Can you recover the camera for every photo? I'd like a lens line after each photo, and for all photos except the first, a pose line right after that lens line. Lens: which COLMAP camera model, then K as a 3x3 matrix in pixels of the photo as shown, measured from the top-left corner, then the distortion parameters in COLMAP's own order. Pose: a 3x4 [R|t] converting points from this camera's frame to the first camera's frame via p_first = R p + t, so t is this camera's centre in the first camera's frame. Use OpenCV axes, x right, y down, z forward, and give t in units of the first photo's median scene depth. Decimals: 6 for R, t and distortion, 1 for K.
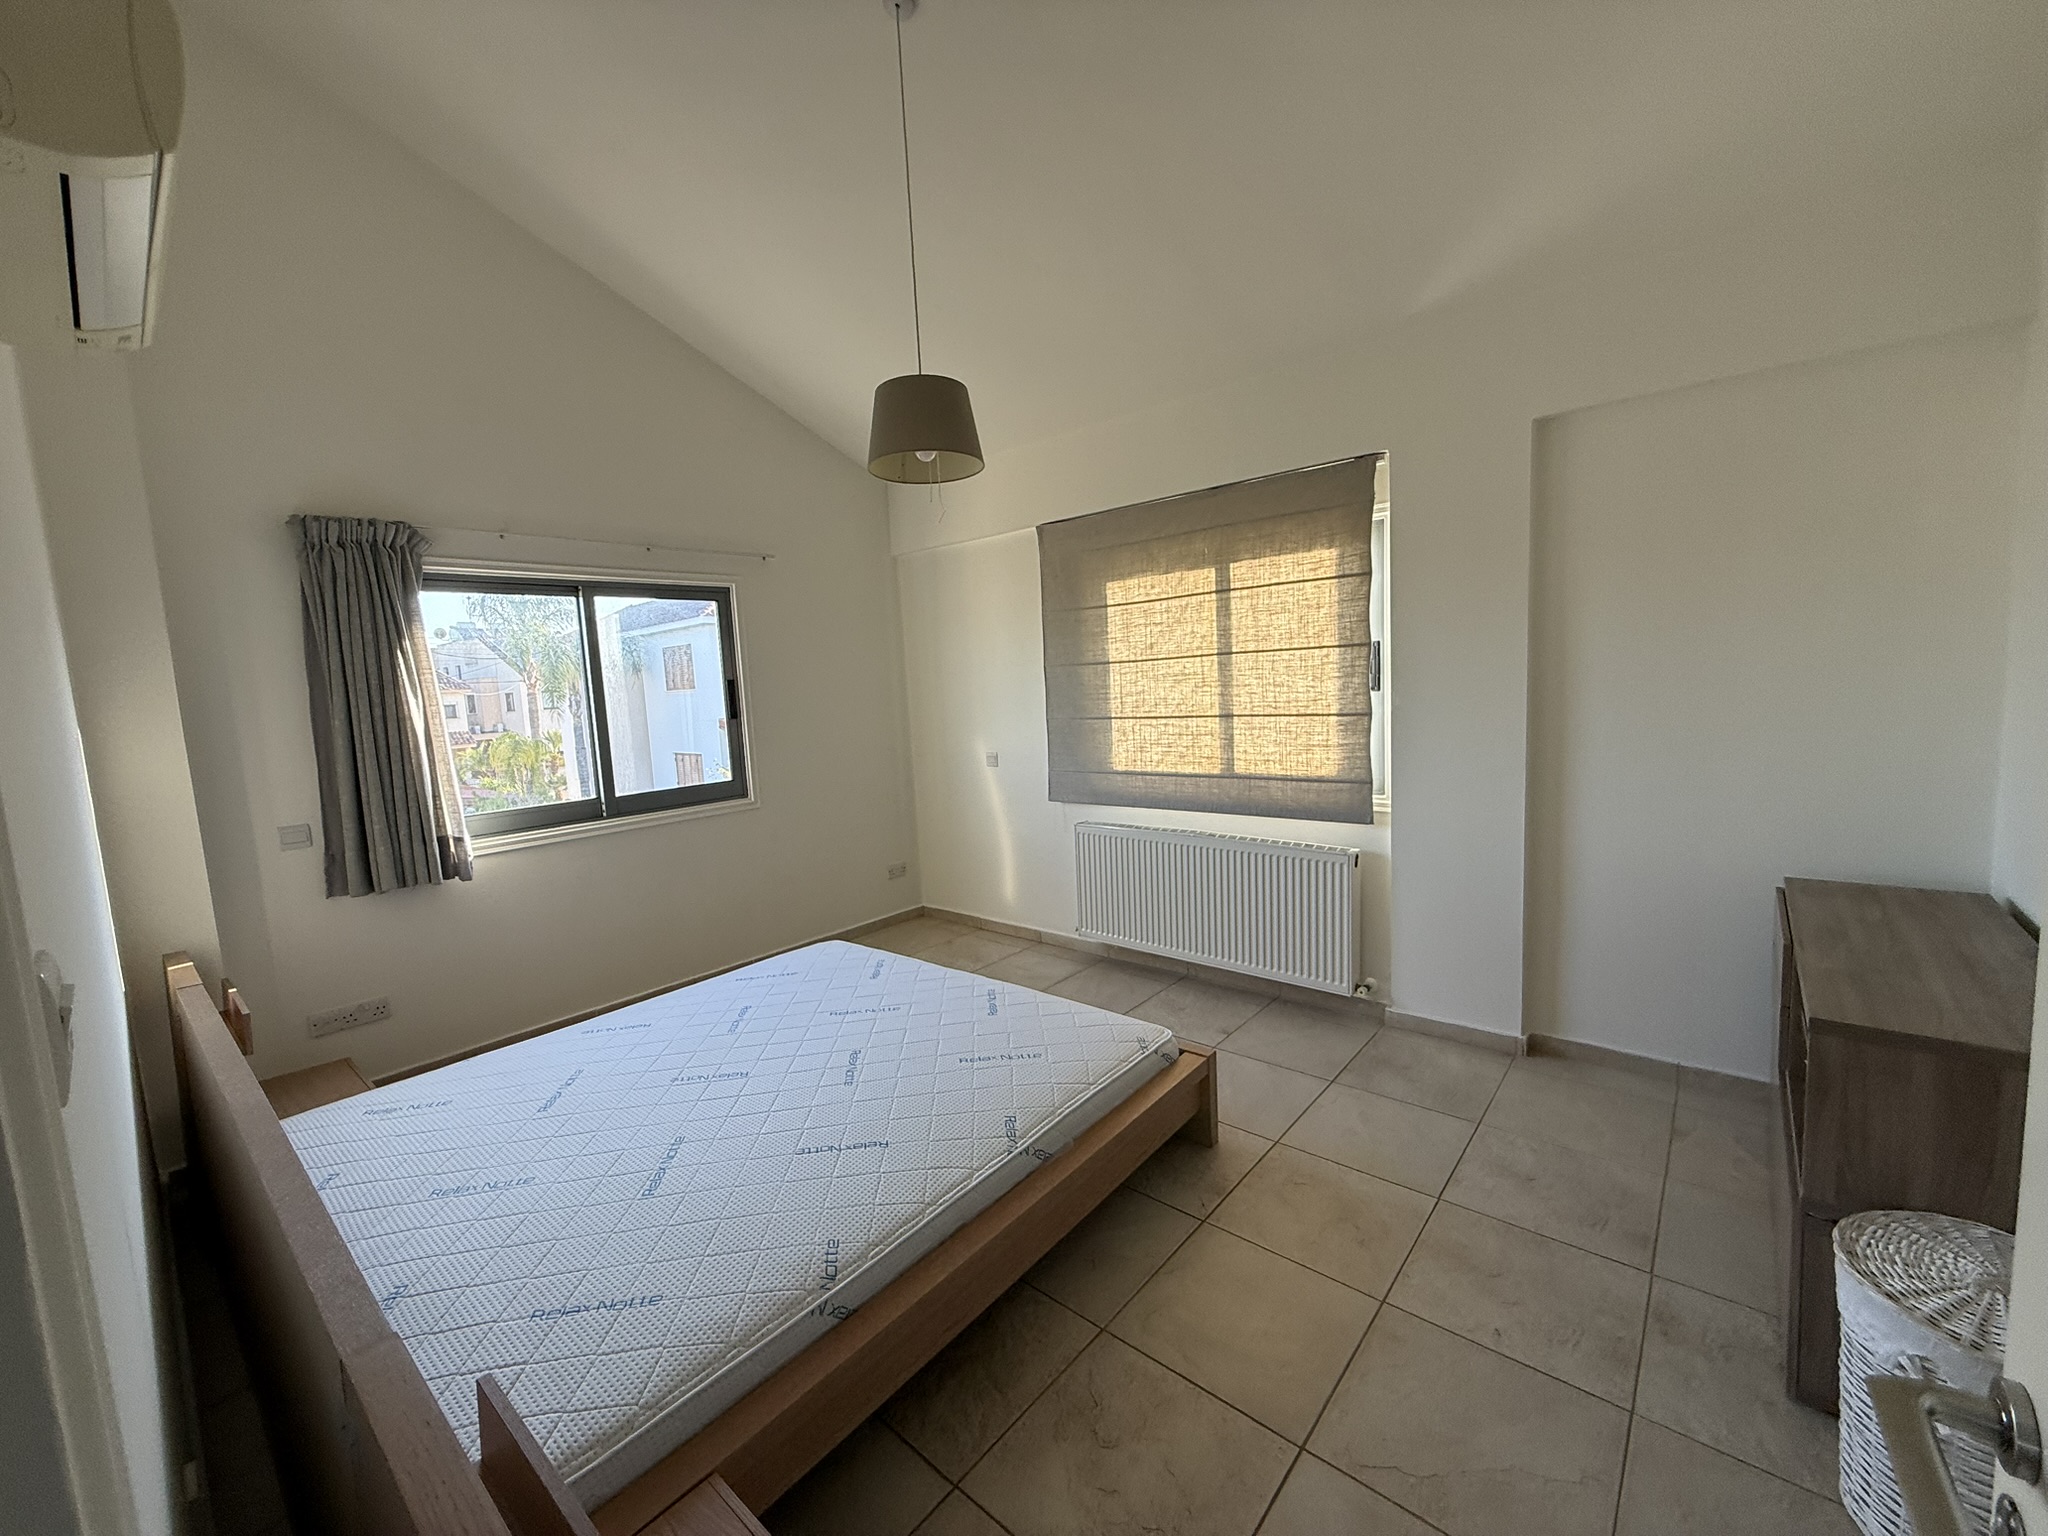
lens RADIAL K [[806.8, 0, 1028.0], [0, 806.8, 773.9], [0, 0, 1]] dist [-0.016060, -0.000058]
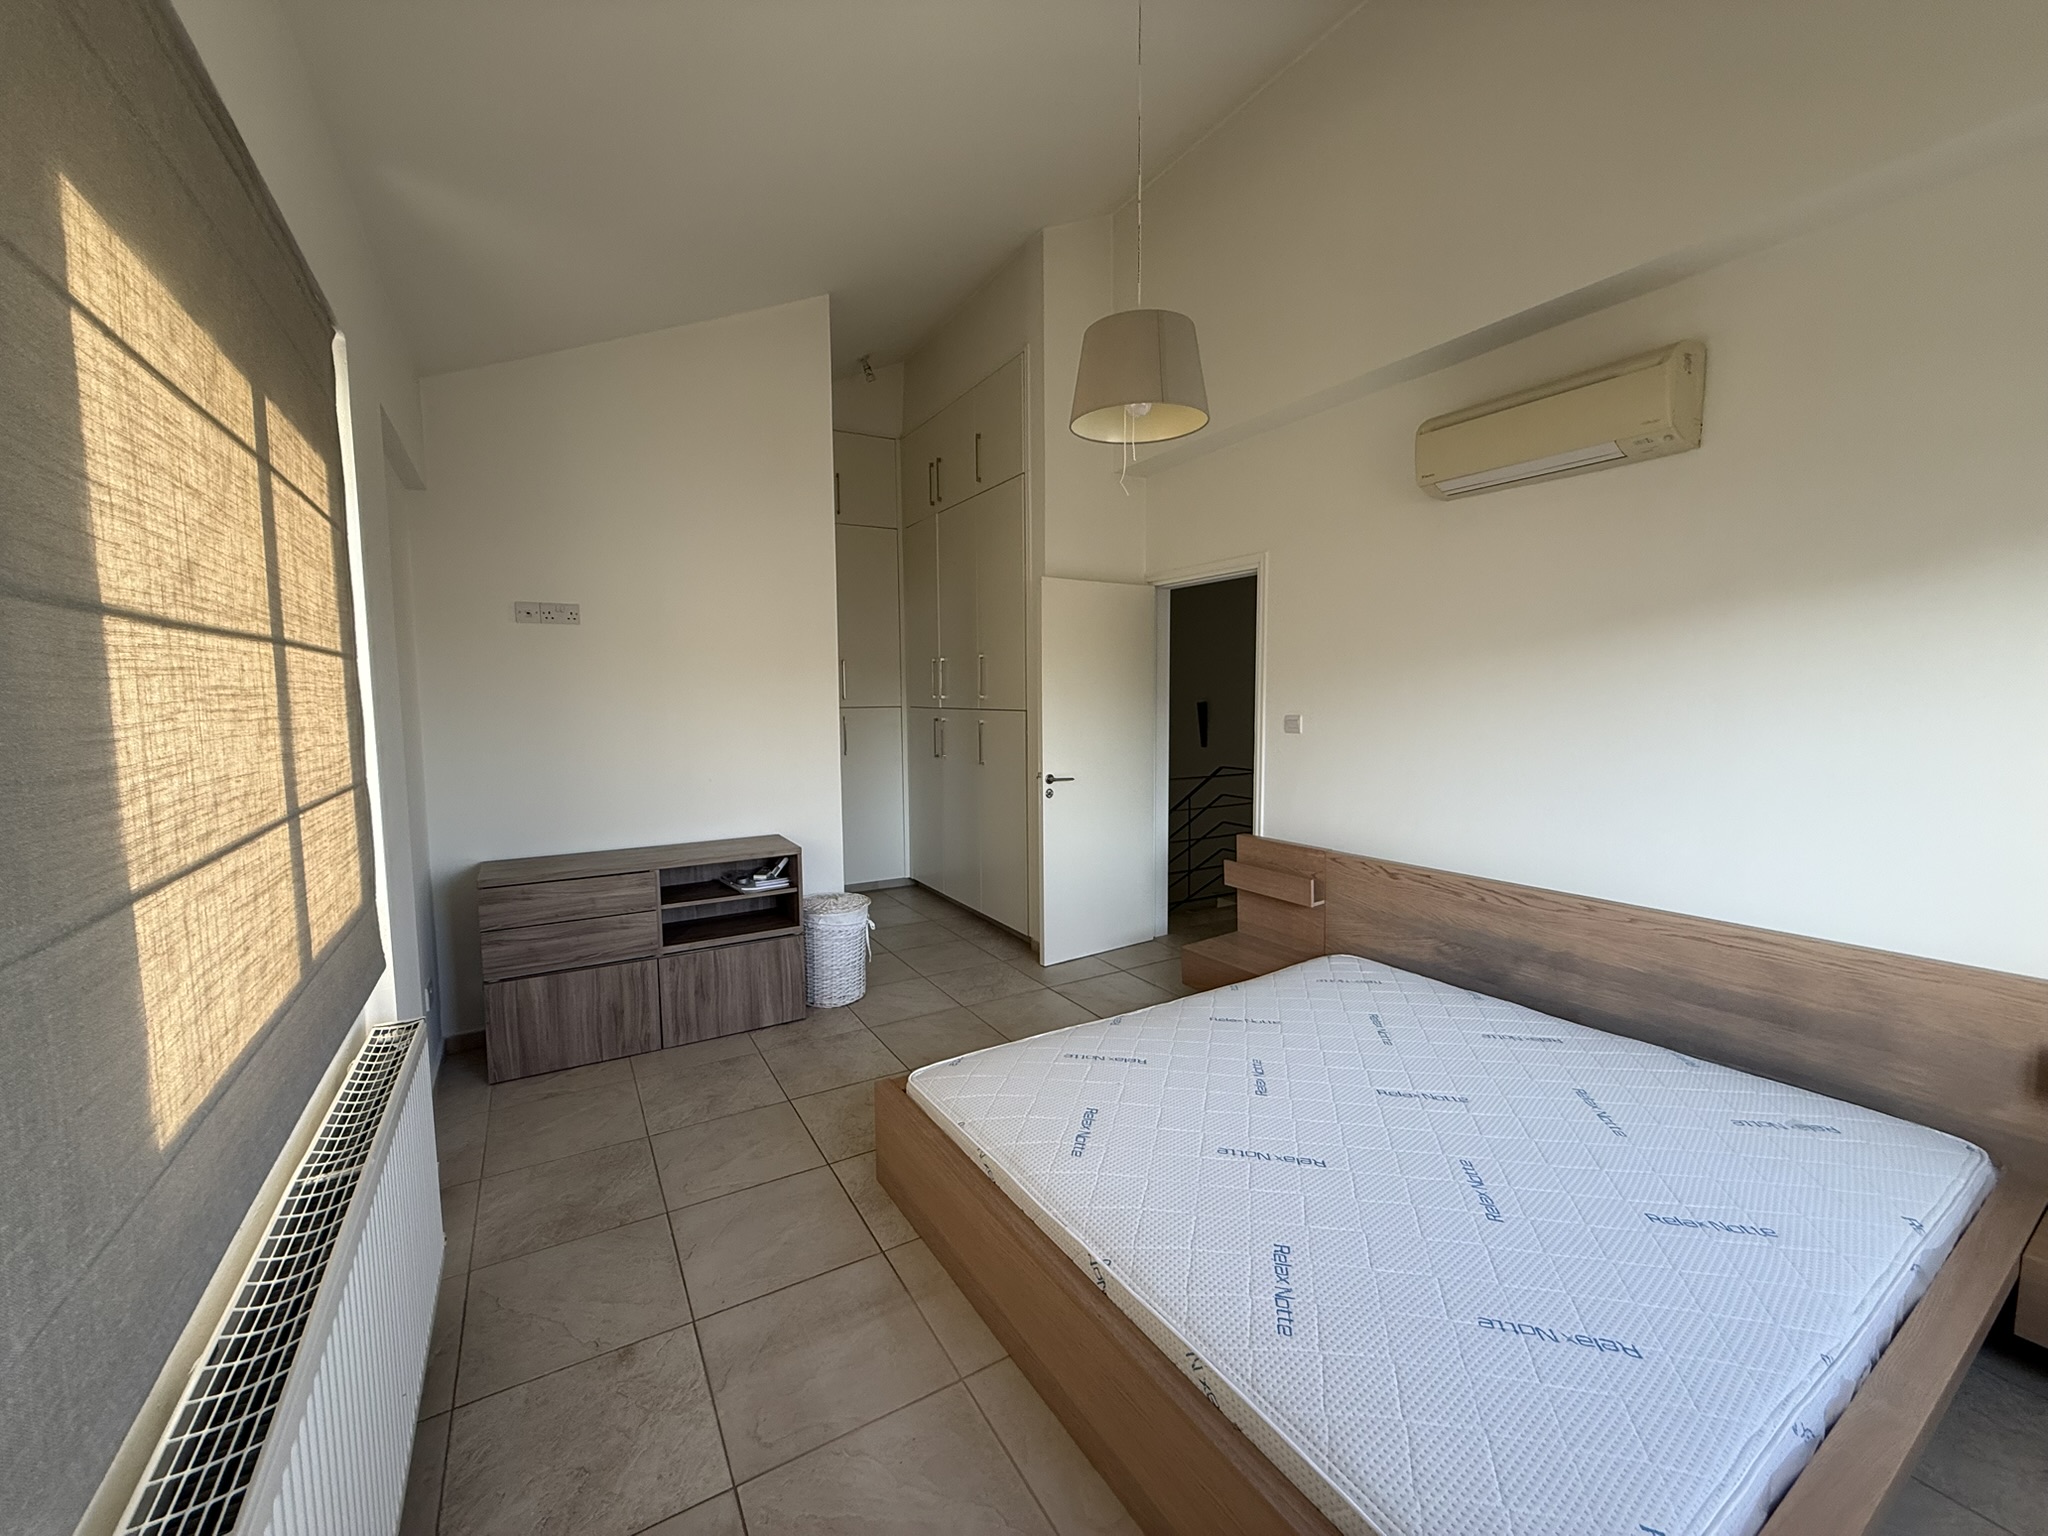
lens RADIAL K [[806.8, 0, 1021.3], [0, 806.8, 759.3], [0, 0, 1]] dist [-0.016060, -0.000058]
pose [[-0.950678, 0.035010, 0.308198, -0.211686], [0.089062, 0.982580, 0.163109, -0.155163], [-0.297118, 0.182513, -0.937235, 1.541395]]
